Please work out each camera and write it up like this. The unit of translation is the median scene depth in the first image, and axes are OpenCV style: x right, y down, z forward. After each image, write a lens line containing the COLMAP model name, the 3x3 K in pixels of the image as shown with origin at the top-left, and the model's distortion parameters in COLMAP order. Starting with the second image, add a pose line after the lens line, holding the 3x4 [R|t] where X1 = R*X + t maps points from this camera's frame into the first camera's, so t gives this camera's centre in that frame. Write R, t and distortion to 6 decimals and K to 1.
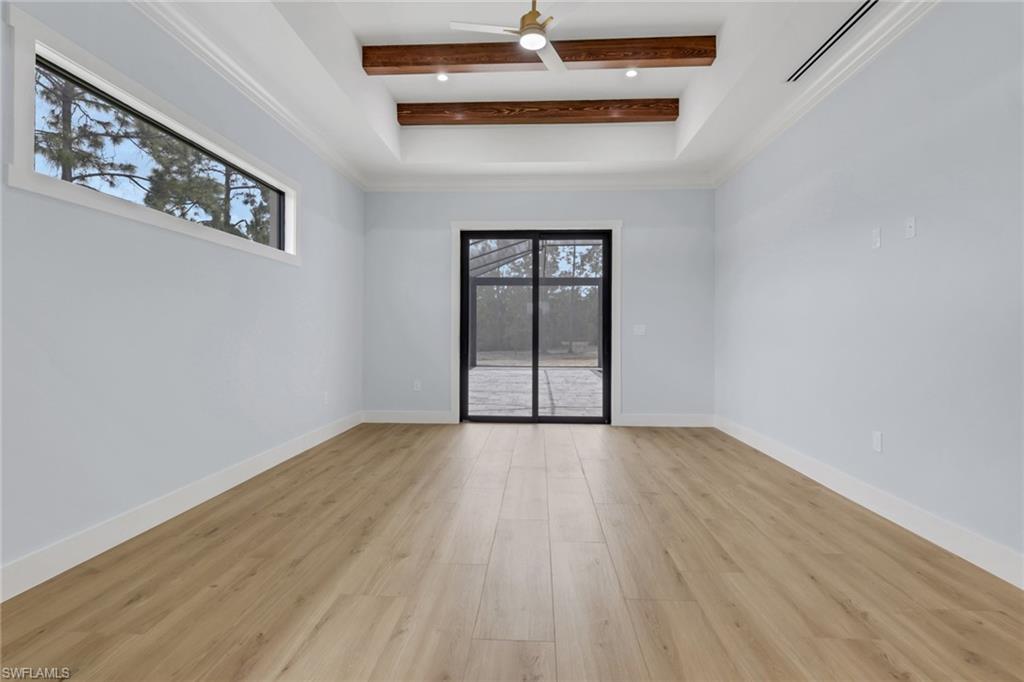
lens RADIAL K [[522.6, 0, 512.0], [0, 522.6, 341.0], [0, 0, 1]] dist [0.000526, 0.000033]
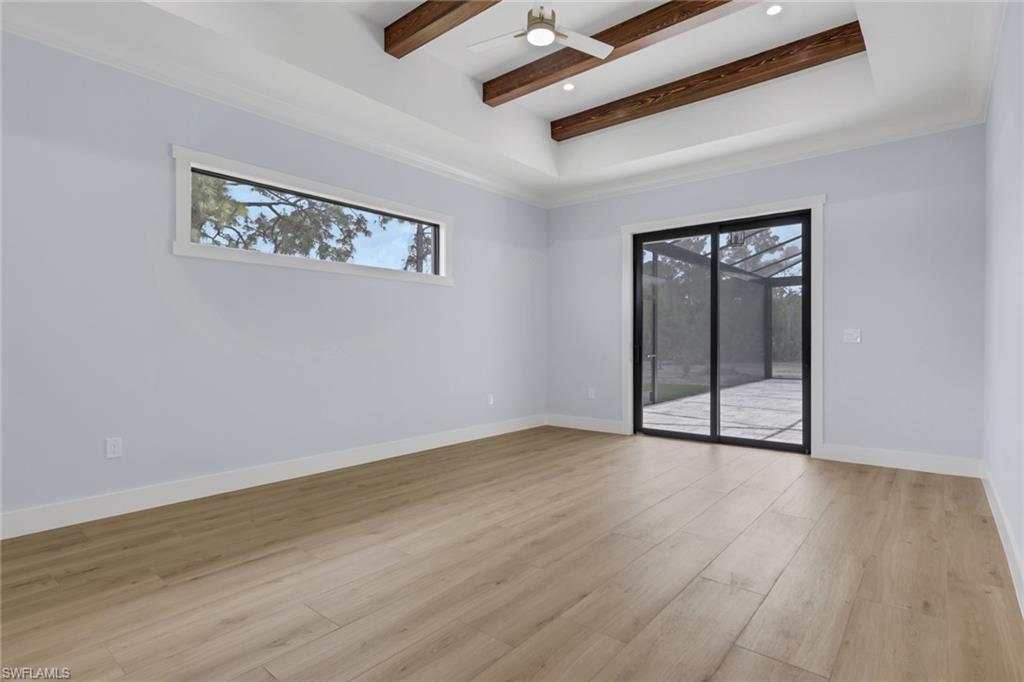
lens RADIAL K [[518.1, 0, 516.6], [0, 518.1, 354.6], [0, 0, 1]] dist [0.001063, 0.000404]
pose [[0.803126, 0.009660, -0.595731, 0.347625], [-0.003675, 0.999930, 0.011260, -0.000518], [0.595798, -0.006854, 0.803105, 0.124171]]
